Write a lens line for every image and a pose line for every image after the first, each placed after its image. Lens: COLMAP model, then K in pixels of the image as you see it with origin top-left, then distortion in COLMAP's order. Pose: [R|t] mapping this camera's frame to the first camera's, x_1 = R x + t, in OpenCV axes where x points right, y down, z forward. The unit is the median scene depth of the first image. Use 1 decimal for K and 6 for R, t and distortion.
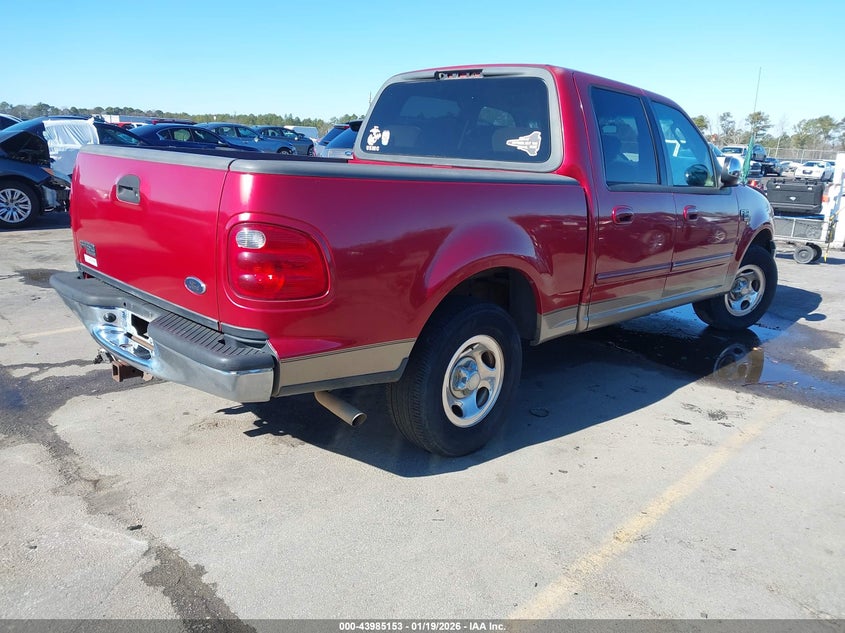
lens RADIAL K [[656.2, 0, 422.5], [0, 656.2, 316.5], [0, 0, 1]] dist [0.025081, 0.006240]
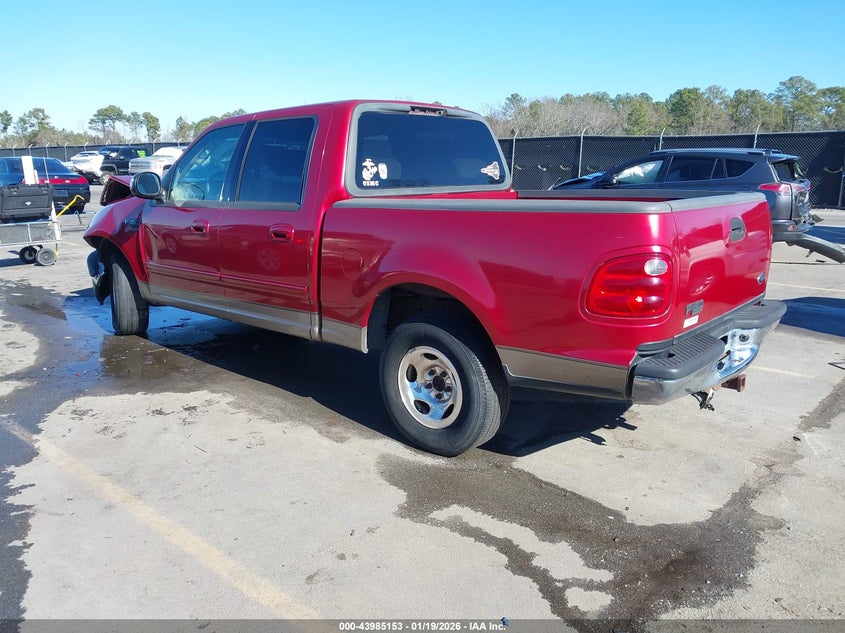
lens RADIAL K [[656.2, 0, 422.5], [0, 656.2, 316.5], [0, 0, 1]] dist [0.025081, 0.006240]
pose [[-0.053211, -0.271058, 0.961091, -1.198061], [0.244511, 0.929620, 0.275719, -0.385622], [-0.968186, 0.249668, 0.016810, 1.171501]]
